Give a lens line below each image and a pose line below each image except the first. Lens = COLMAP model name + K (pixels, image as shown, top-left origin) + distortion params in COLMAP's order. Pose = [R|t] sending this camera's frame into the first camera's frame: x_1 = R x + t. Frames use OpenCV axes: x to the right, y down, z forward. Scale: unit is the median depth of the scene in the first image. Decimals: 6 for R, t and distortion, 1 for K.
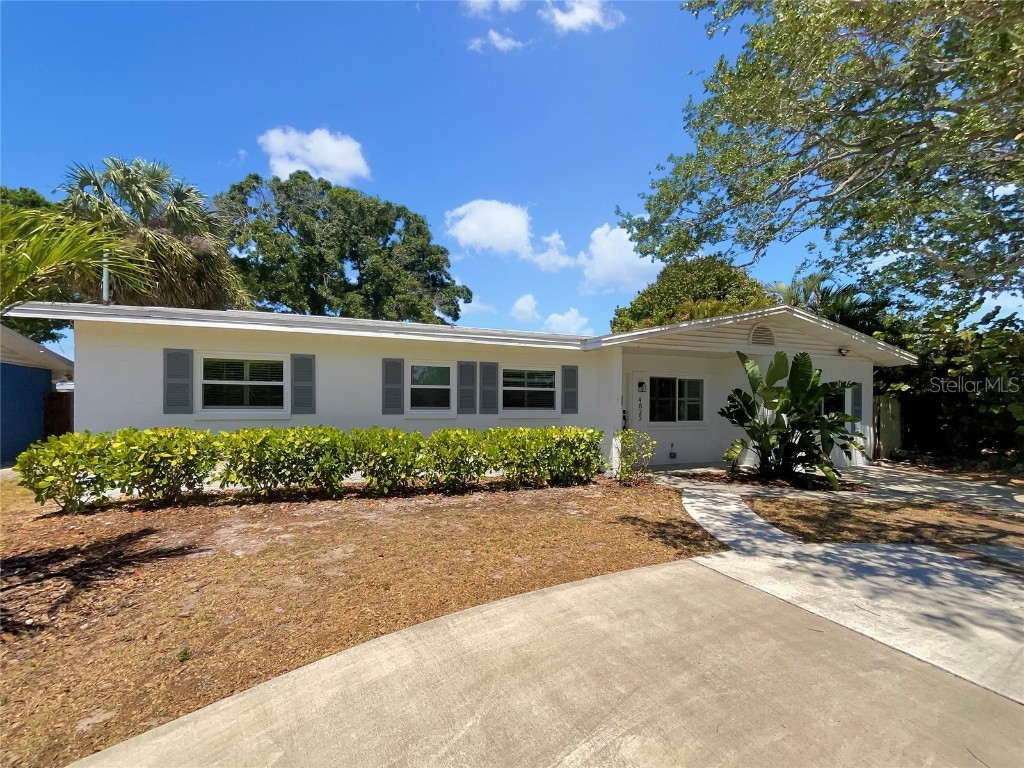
lens RADIAL K [[409.7, 0, 513.2], [0, 409.7, 409.4], [0, 0, 1]] dist [0.009089, 0.000192]
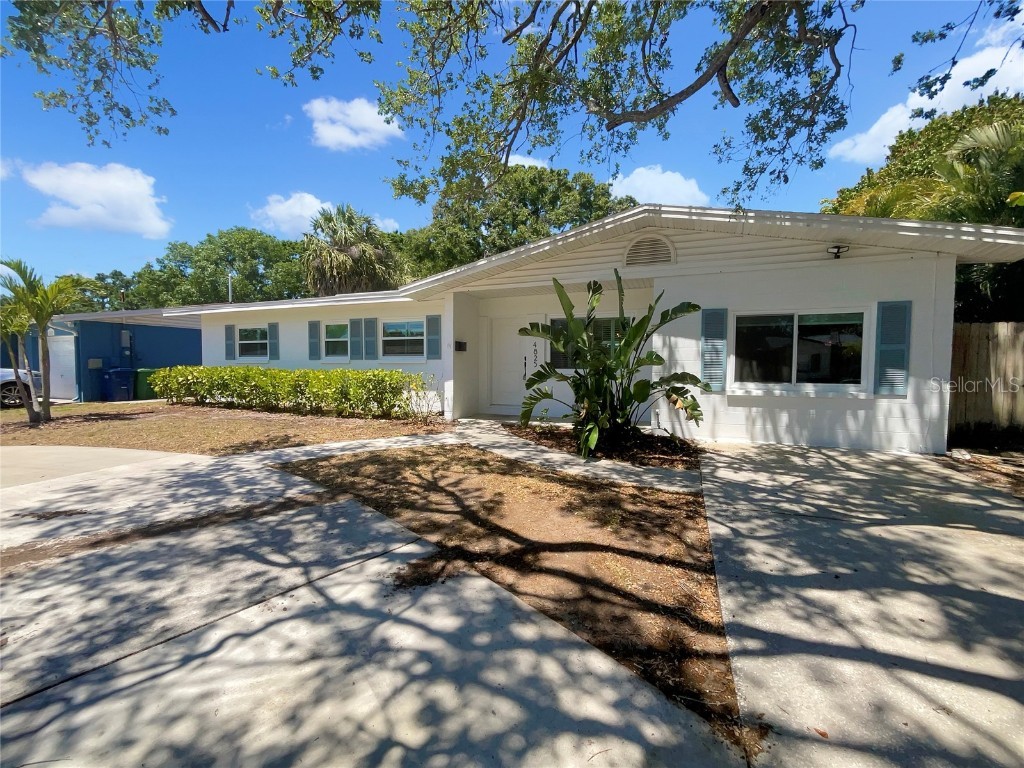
lens RADIAL K [[412.9, 0, 516.9], [0, 412.9, 387.4], [0, 0, 1]] dist [-0.004300, -0.000108]
pose [[0.755647, 0.036344, -0.653970, 1.202022], [-0.000763, 0.998507, 0.054610, 0.029190], [0.654979, -0.040767, 0.754547, 0.365332]]
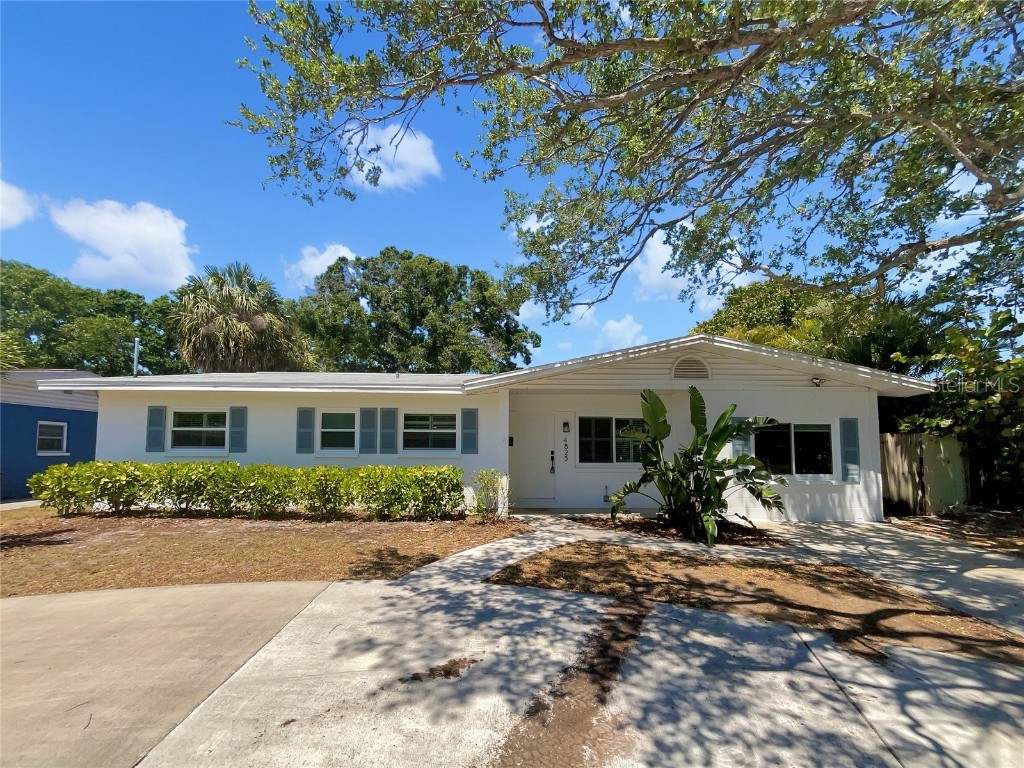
lens RADIAL K [[412.5, 0, 509.2], [0, 412.5, 432.5], [0, 0, 1]] dist [0.000923, -0.000094]
pose [[0.949349, -0.009487, -0.314080, 0.666835], [-0.003933, 0.999107, -0.042068, -0.000585], [0.314199, 0.041173, 0.948464, 0.027708]]
